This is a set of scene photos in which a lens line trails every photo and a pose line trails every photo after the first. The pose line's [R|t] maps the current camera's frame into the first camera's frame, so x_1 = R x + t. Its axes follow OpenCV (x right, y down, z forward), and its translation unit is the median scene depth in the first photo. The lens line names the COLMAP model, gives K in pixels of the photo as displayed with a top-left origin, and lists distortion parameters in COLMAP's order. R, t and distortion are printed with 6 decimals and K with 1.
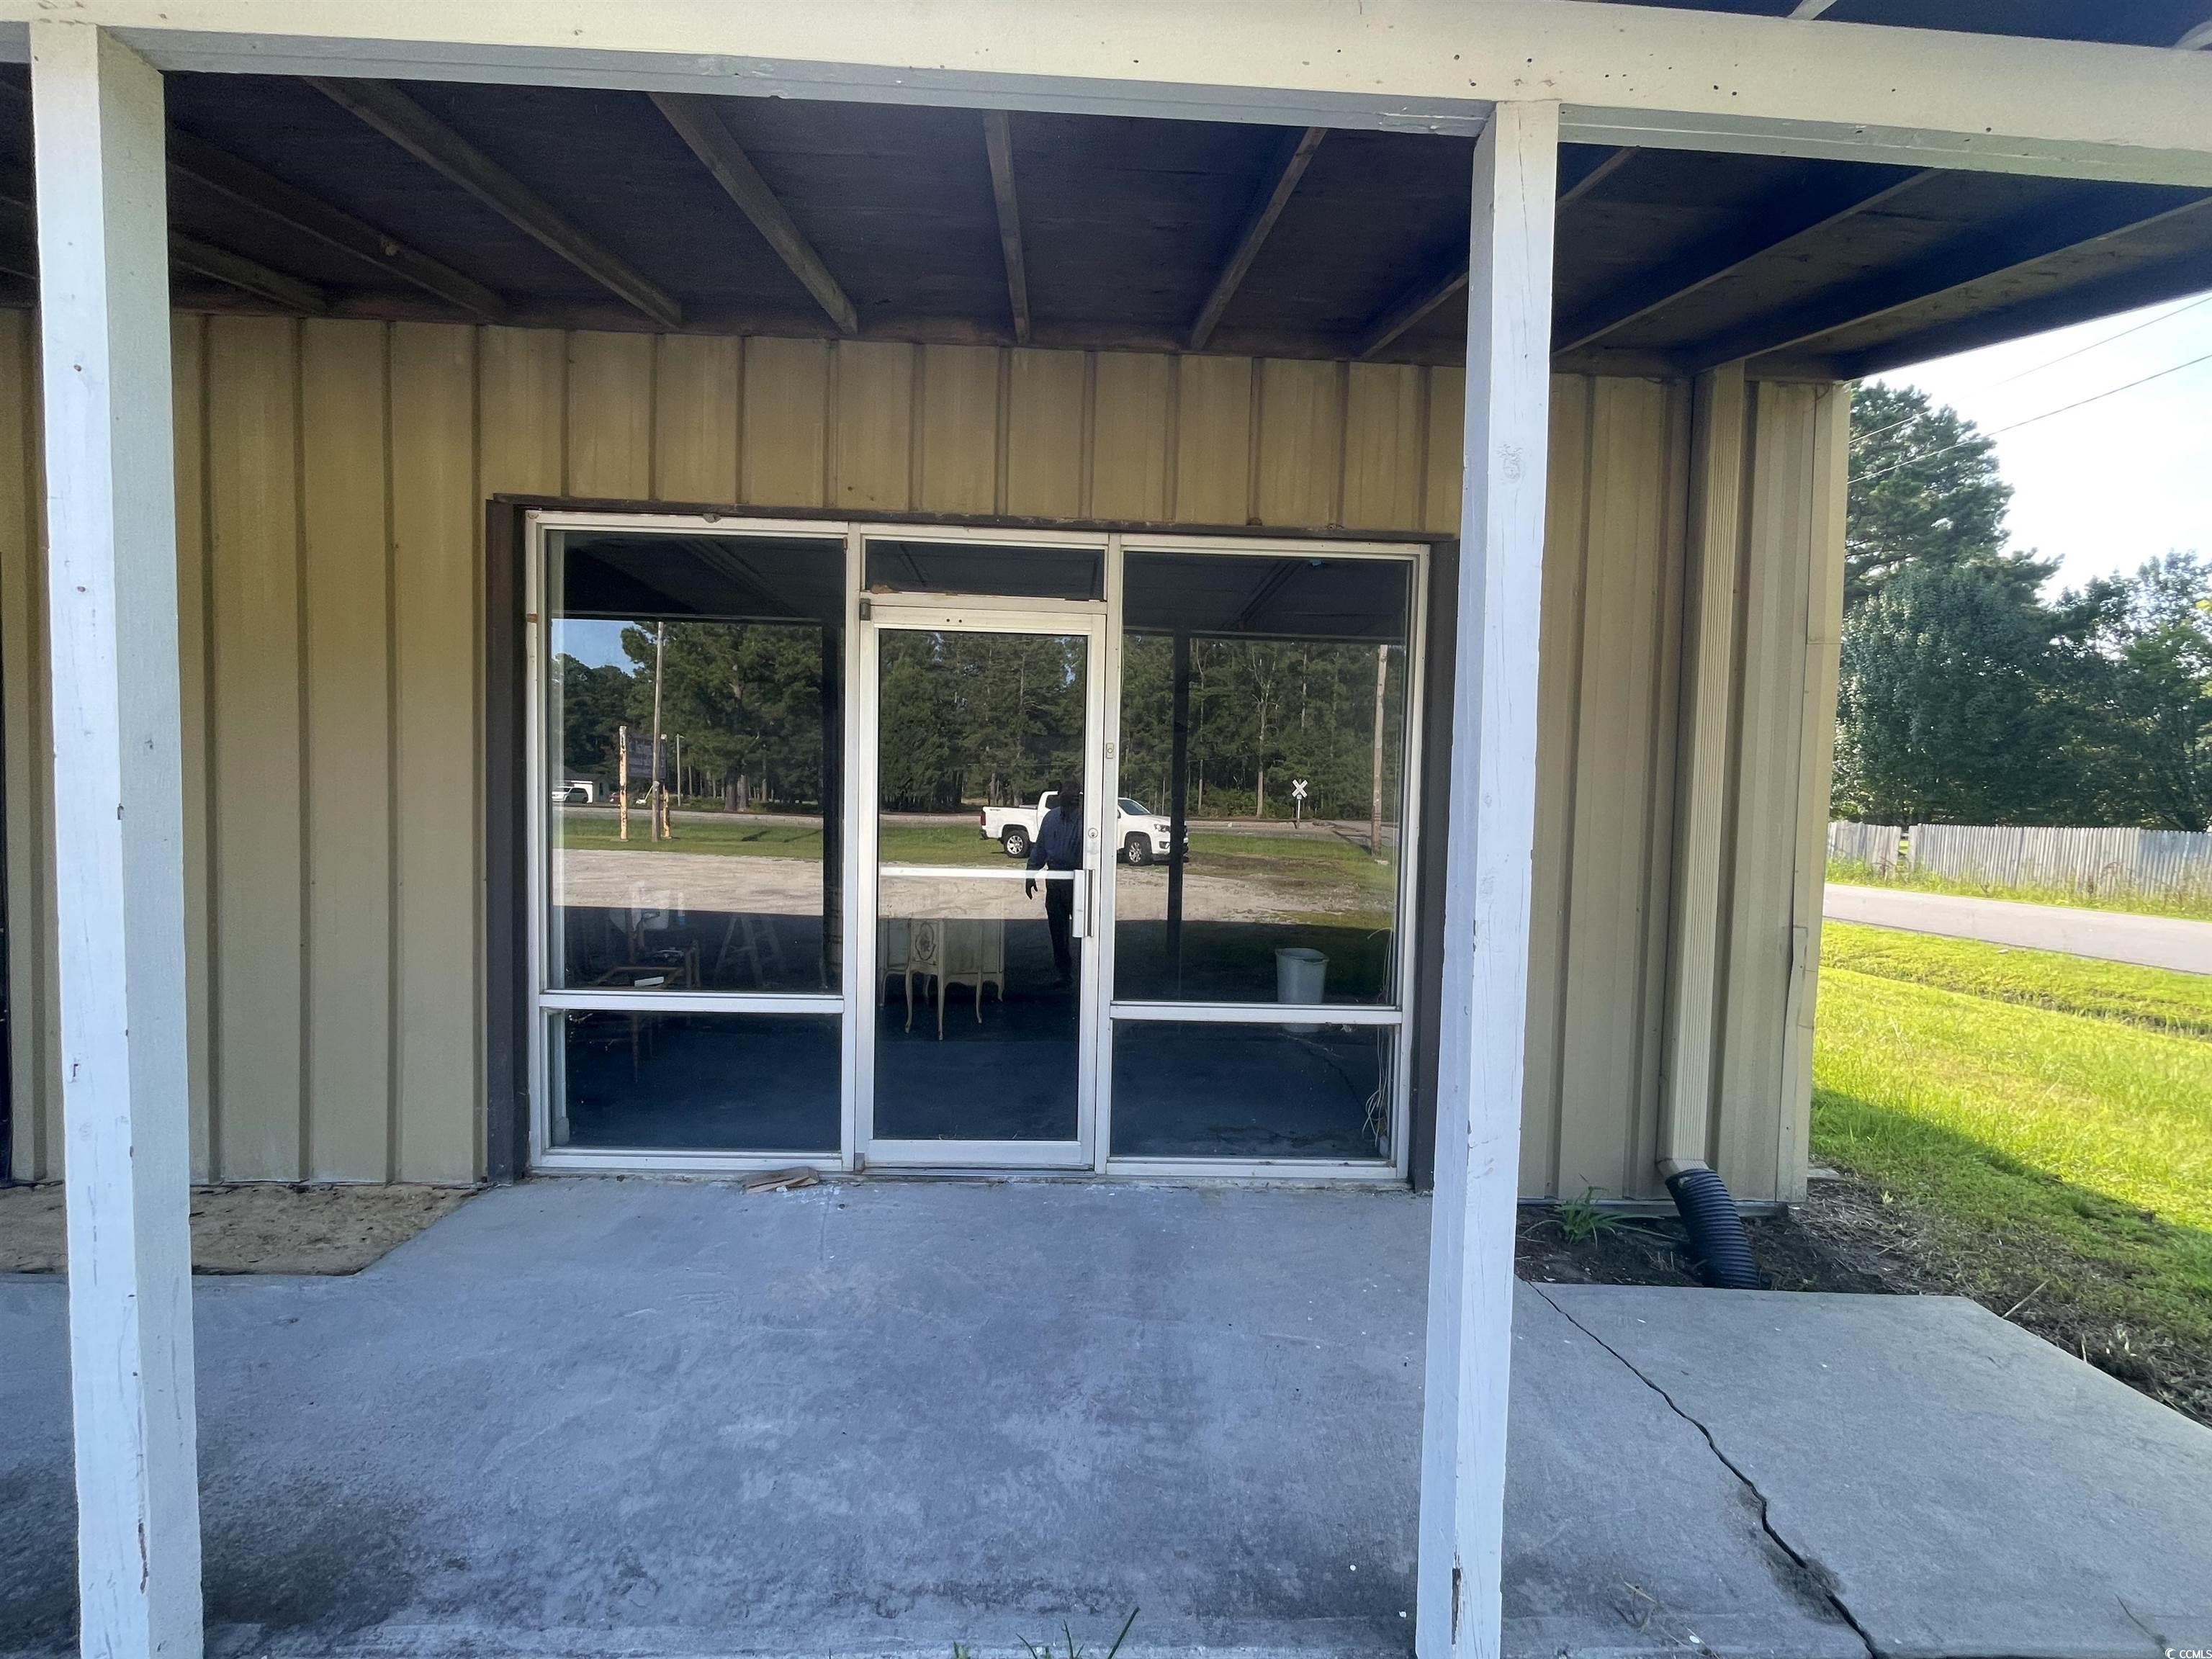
lens RADIAL K [[885.3, 0, 1112.3], [0, 885.3, 844.0], [0, 0, 1]] dist [0.002694, -0.001863]
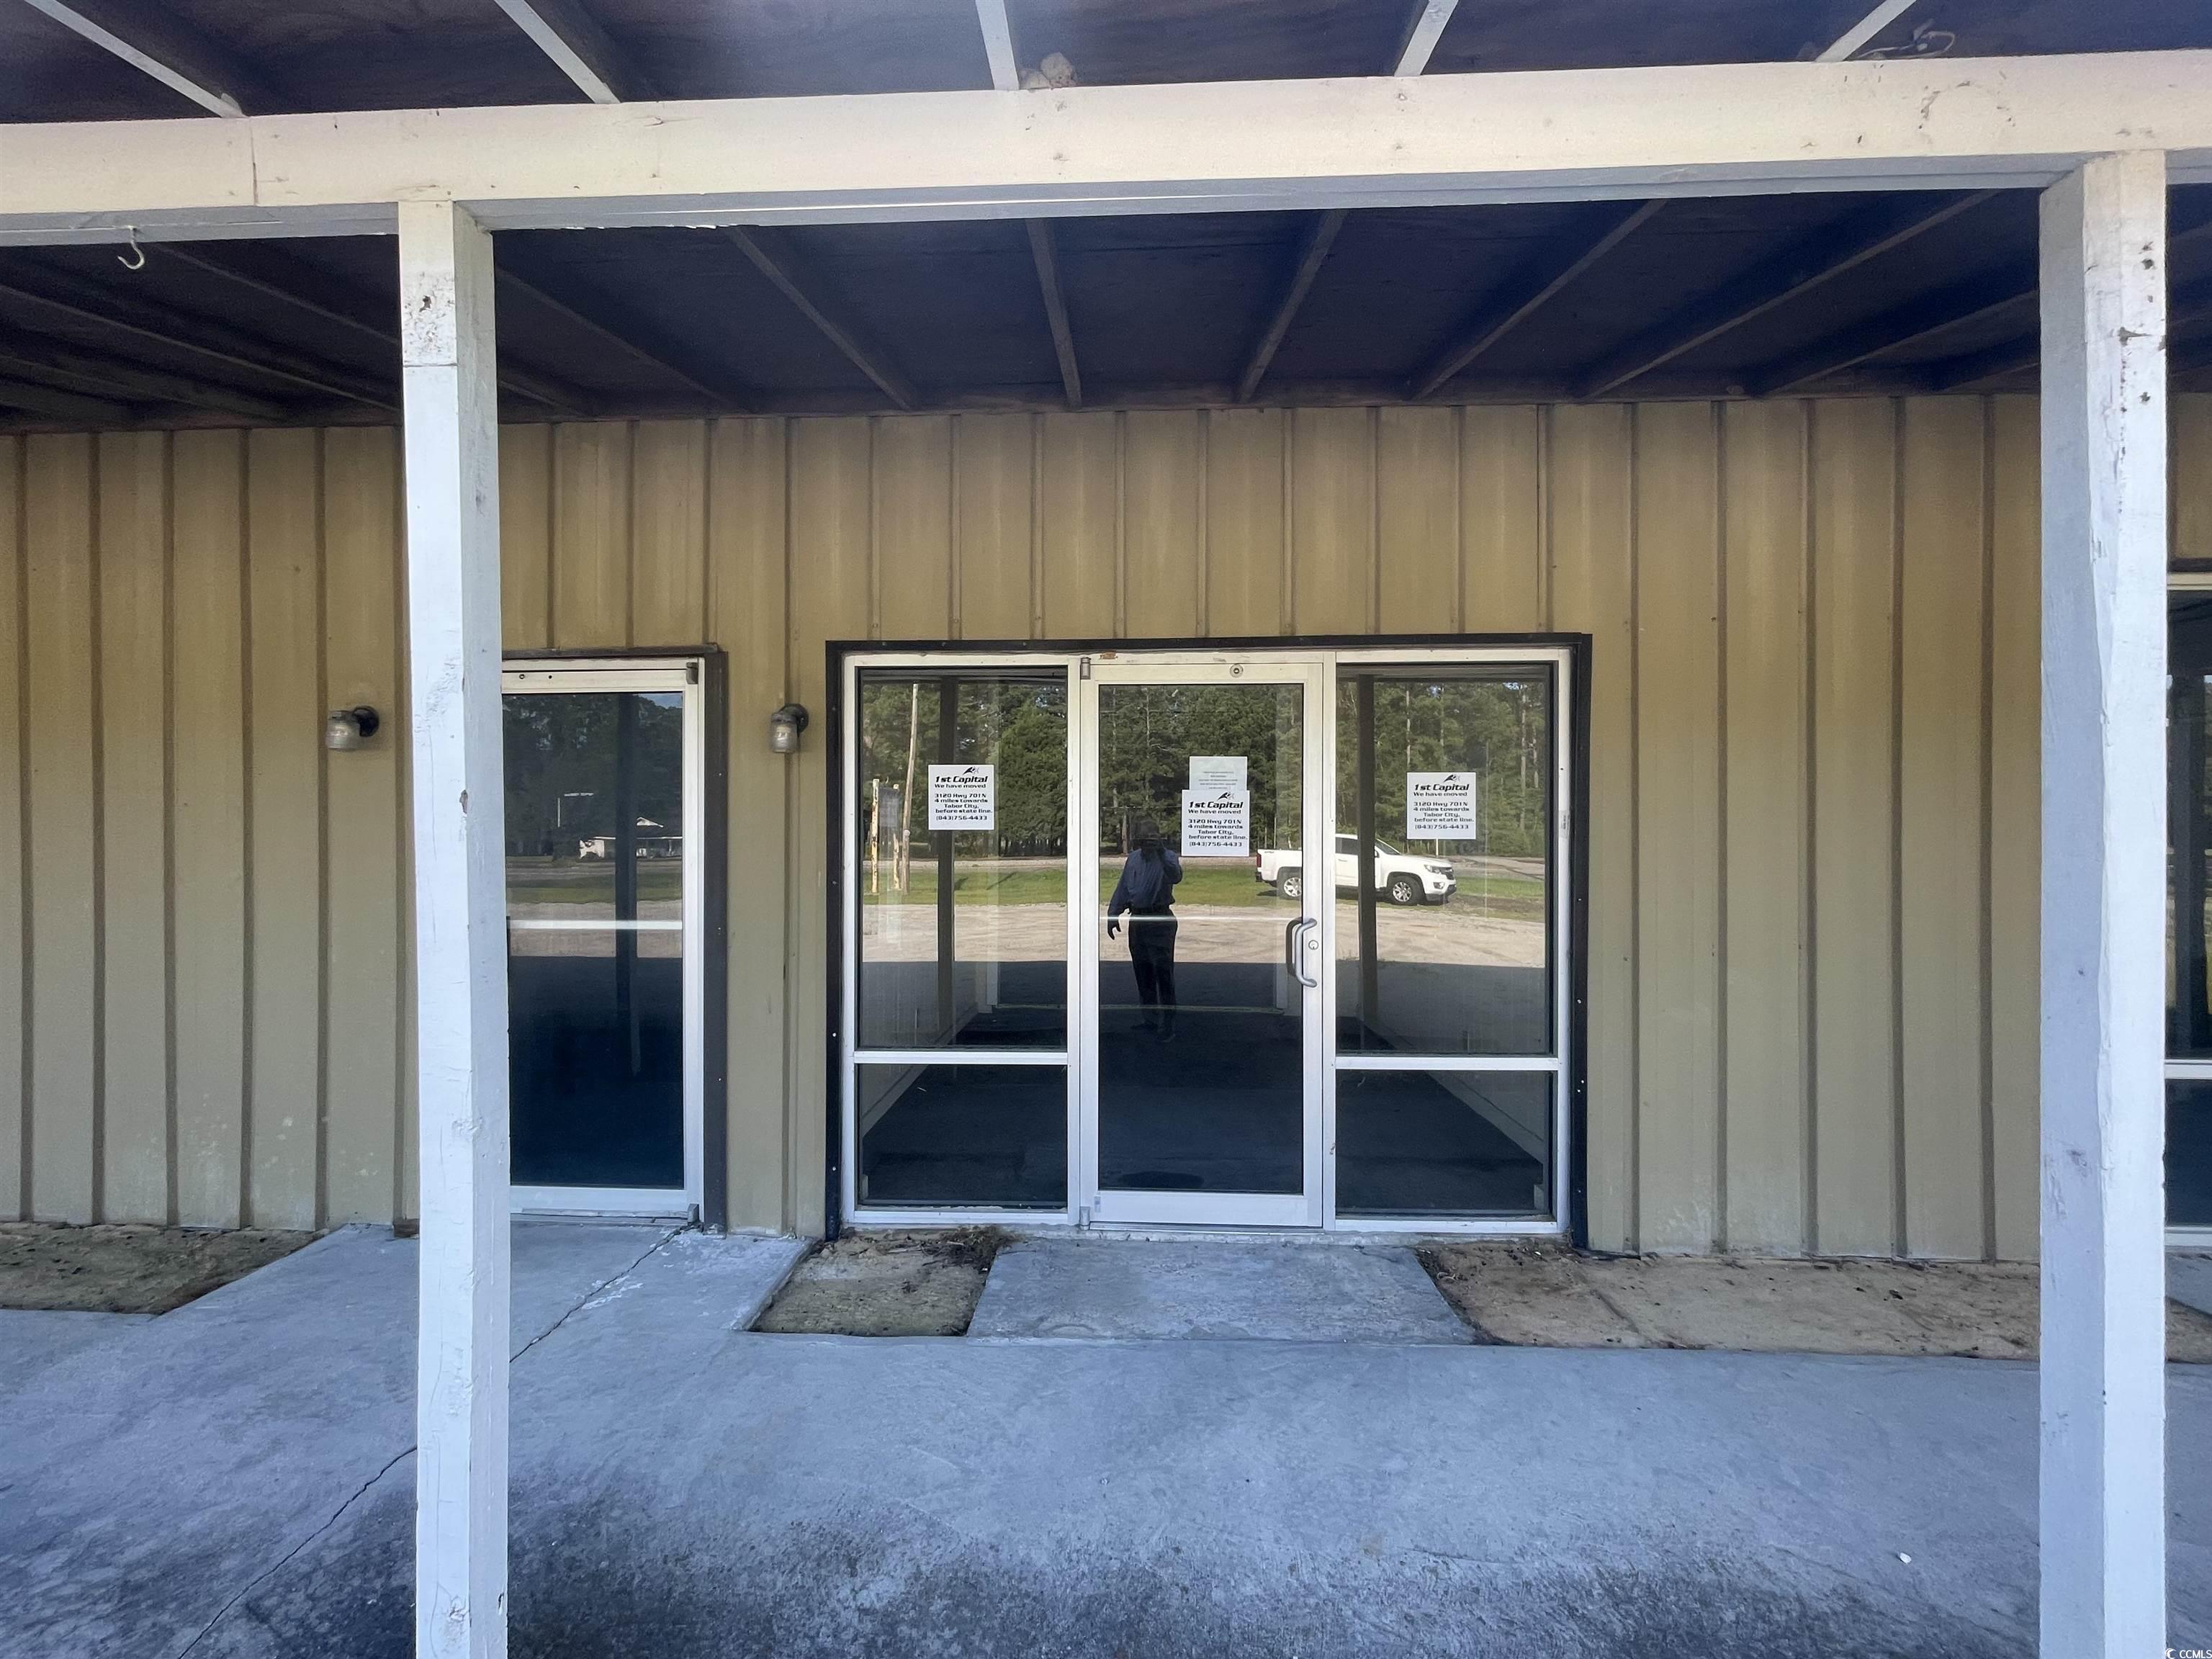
lens RADIAL K [[885.3, 0, 1099.0], [0, 885.3, 817.2], [0, 0, 1]] dist [0.002694, -0.001863]
pose [[0.995761, -0.027910, -0.087641, -0.174593], [0.020970, 0.996643, -0.079135, -0.005409], [0.089555, 0.076962, 0.993004, -0.010274]]
